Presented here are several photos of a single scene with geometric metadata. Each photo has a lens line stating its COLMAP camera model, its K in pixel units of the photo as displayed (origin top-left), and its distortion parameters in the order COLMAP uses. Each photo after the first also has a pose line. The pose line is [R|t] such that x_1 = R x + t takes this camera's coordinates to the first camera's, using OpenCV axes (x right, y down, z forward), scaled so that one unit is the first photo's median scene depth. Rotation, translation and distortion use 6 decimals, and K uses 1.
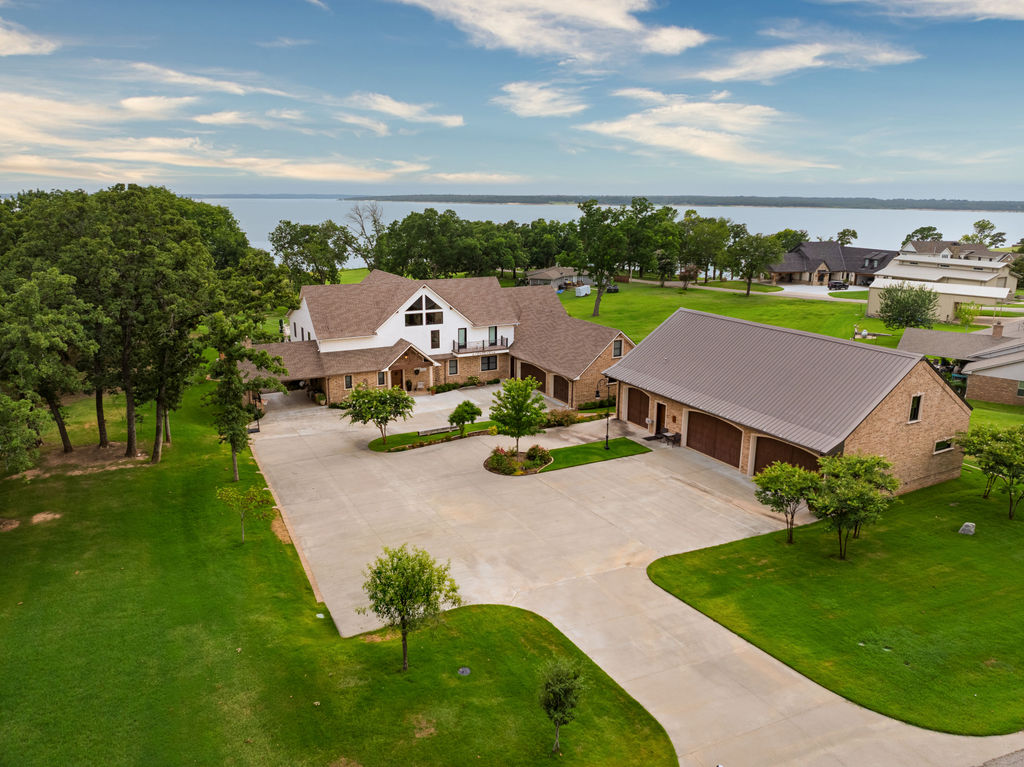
lens RADIAL K [[701.7, 0, 532.6], [0, 701.7, 378.0], [0, 0, 1]] dist [-0.037250, -0.000633]
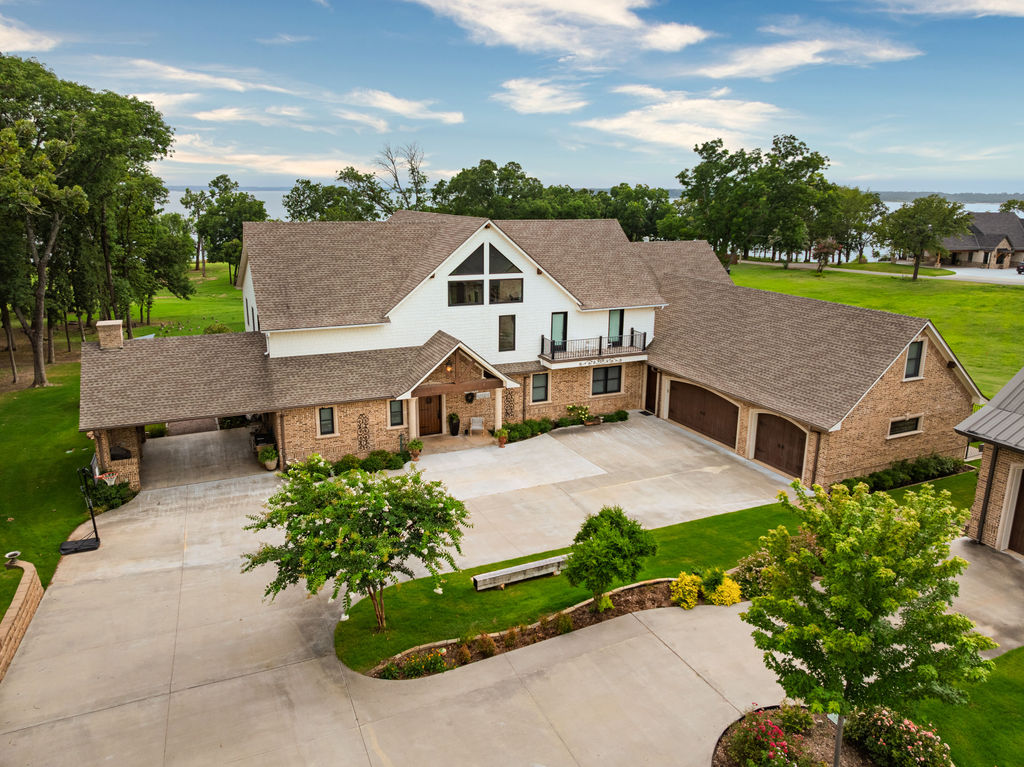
lens RADIAL K [[701.7, 0, 532.6], [0, 701.7, 378.0], [0, 0, 1]] dist [-0.037250, -0.000633]
pose [[0.997632, 0.018065, -0.066359, -0.085376], [-0.017559, 0.999812, 0.008191, -0.027051], [0.066494, -0.007007, 0.997762, 0.491404]]
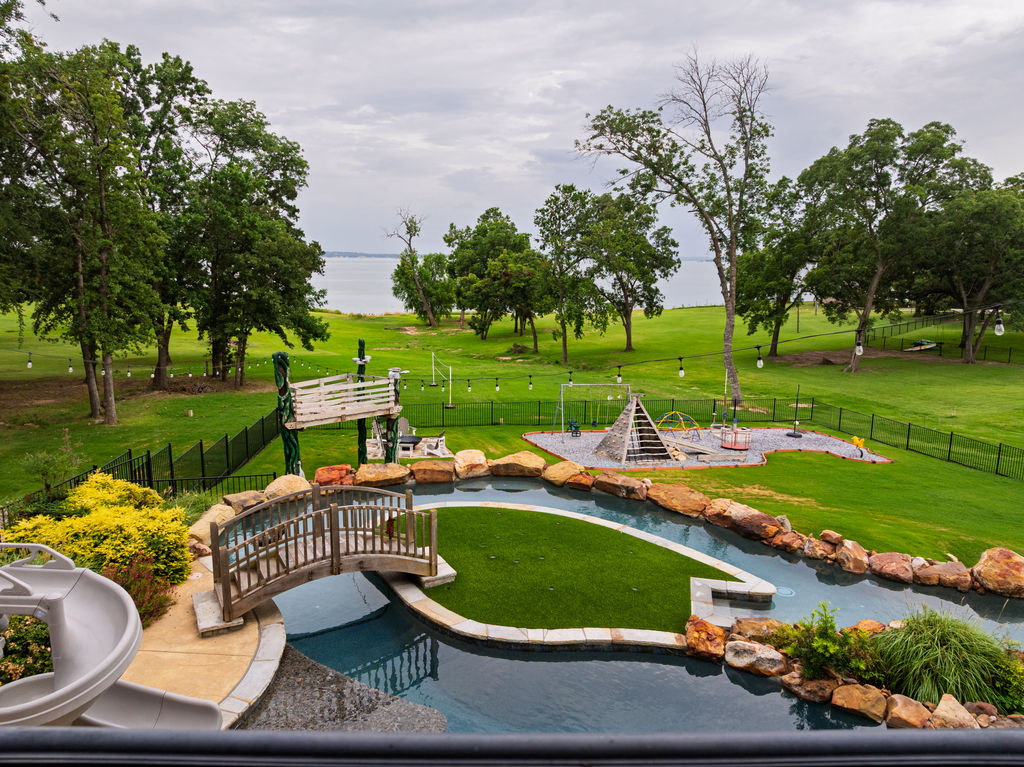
lens RADIAL K [[701.7, 0, 532.6], [0, 701.7, 378.0], [0, 0, 1]] dist [-0.037250, -0.000633]
pose [[0.880120, 0.077524, -0.468379, -0.252528], [-0.120241, 0.990810, -0.061947, -0.097948], [0.459273, 0.110839, 0.881353, 1.153863]]
